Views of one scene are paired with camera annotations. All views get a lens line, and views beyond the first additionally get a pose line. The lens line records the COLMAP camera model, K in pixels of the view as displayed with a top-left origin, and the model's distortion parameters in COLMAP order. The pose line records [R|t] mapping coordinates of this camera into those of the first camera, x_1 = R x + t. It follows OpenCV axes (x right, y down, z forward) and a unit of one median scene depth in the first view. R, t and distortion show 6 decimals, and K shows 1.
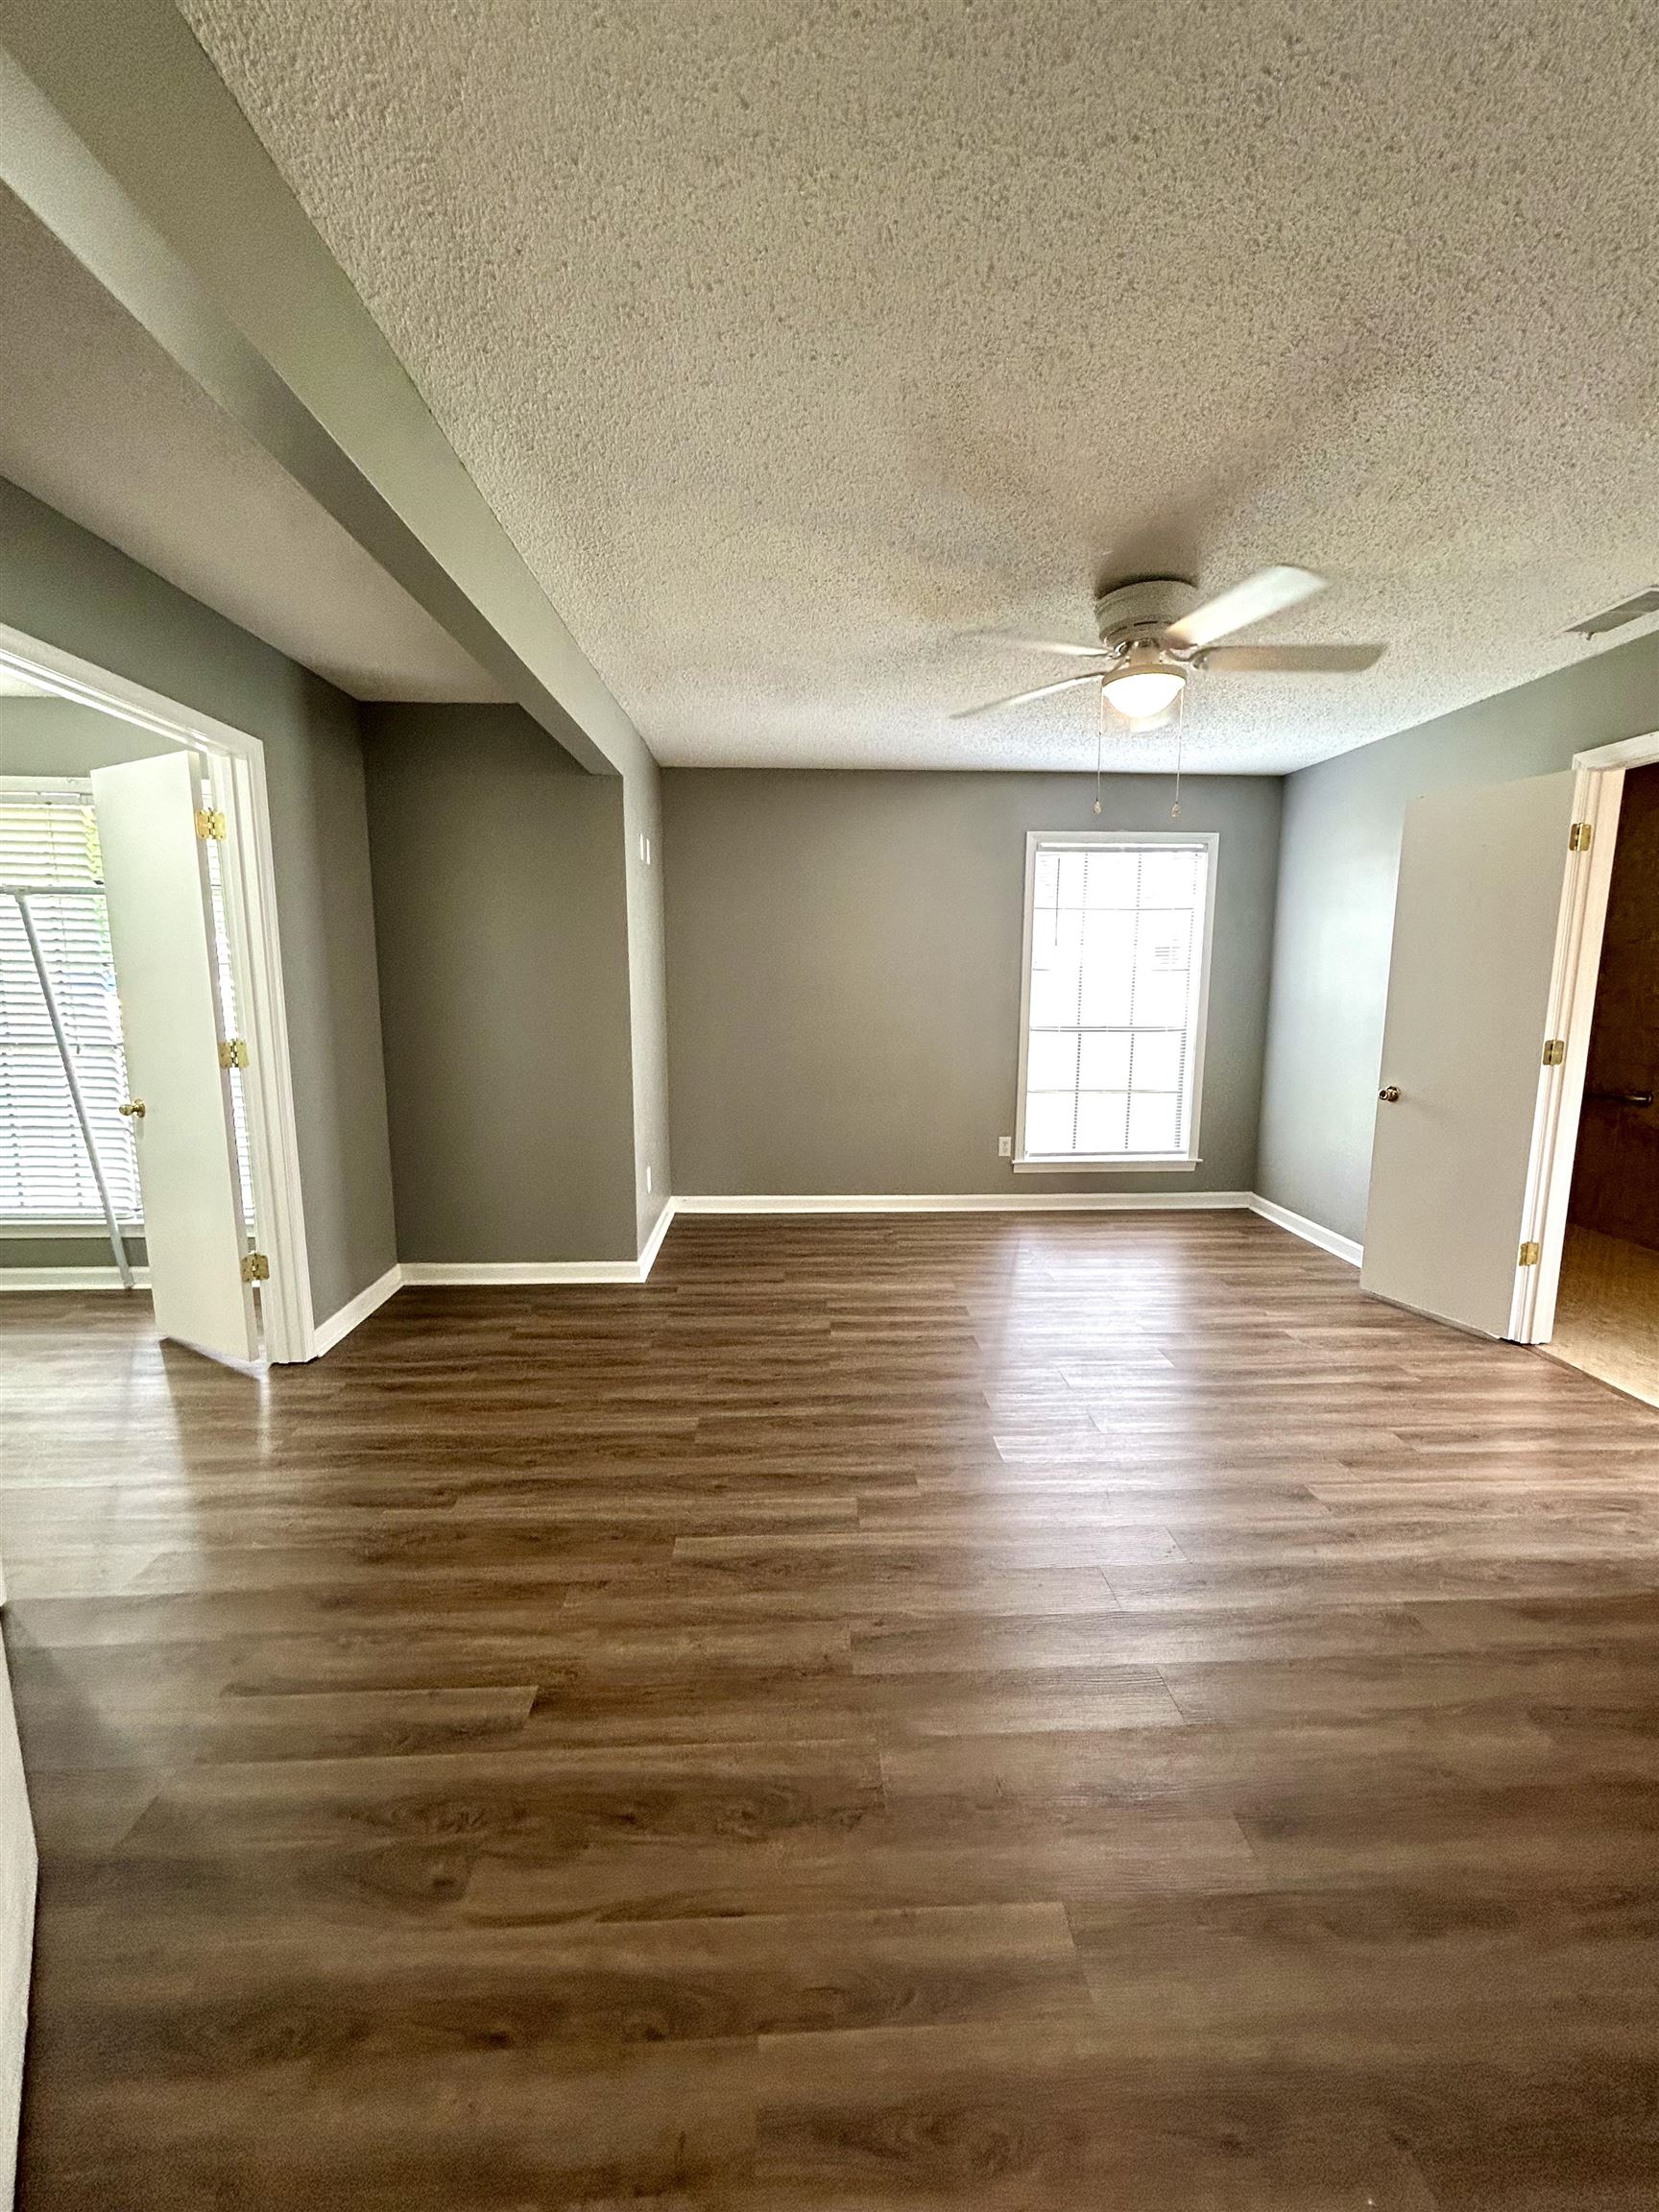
lens RADIAL K [[892.3, 0, 829.4], [0, 892.3, 1106.2], [0, 0, 1]] dist [-0.000871, 0.000857]
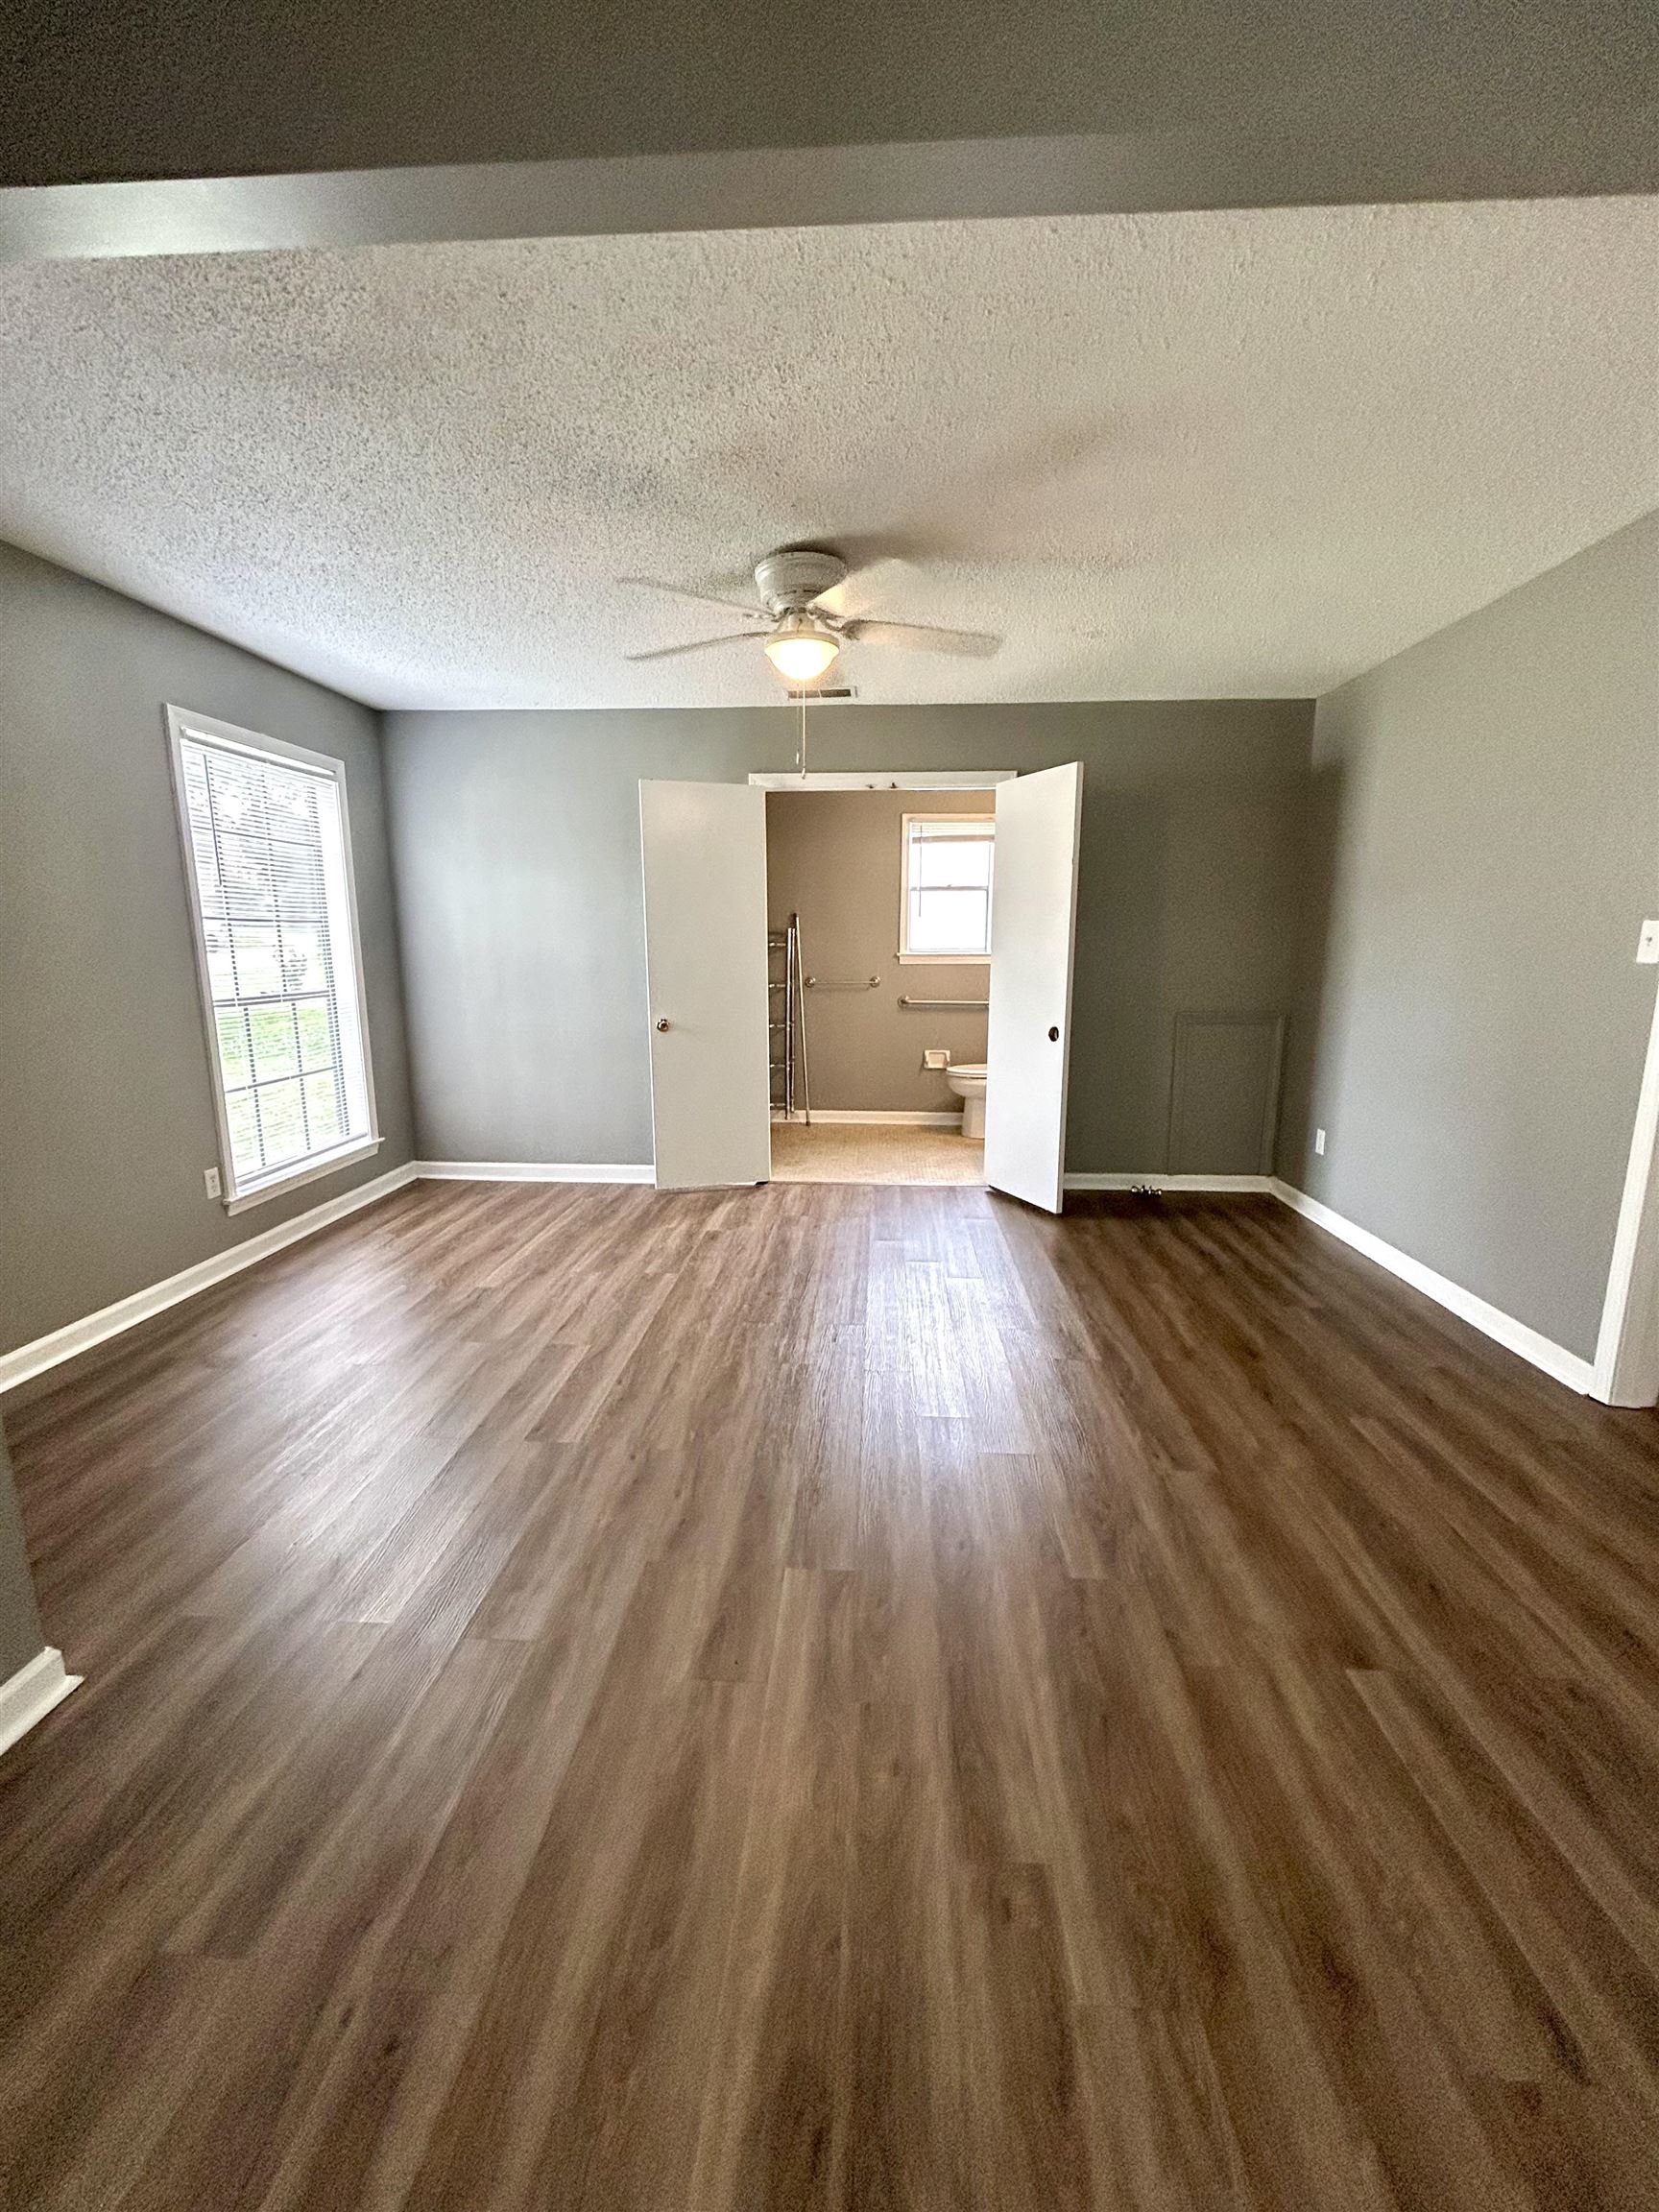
lens RADIAL K [[892.3, 0, 832.5], [0, 892.3, 1106.0], [0, 0, 1]] dist [-0.000871, 0.000857]
pose [[0.100998, -0.184360, 0.977656, -0.582345], [0.148015, 0.974529, 0.168479, -0.080206], [-0.983815, 0.127691, 0.125714, 0.655143]]
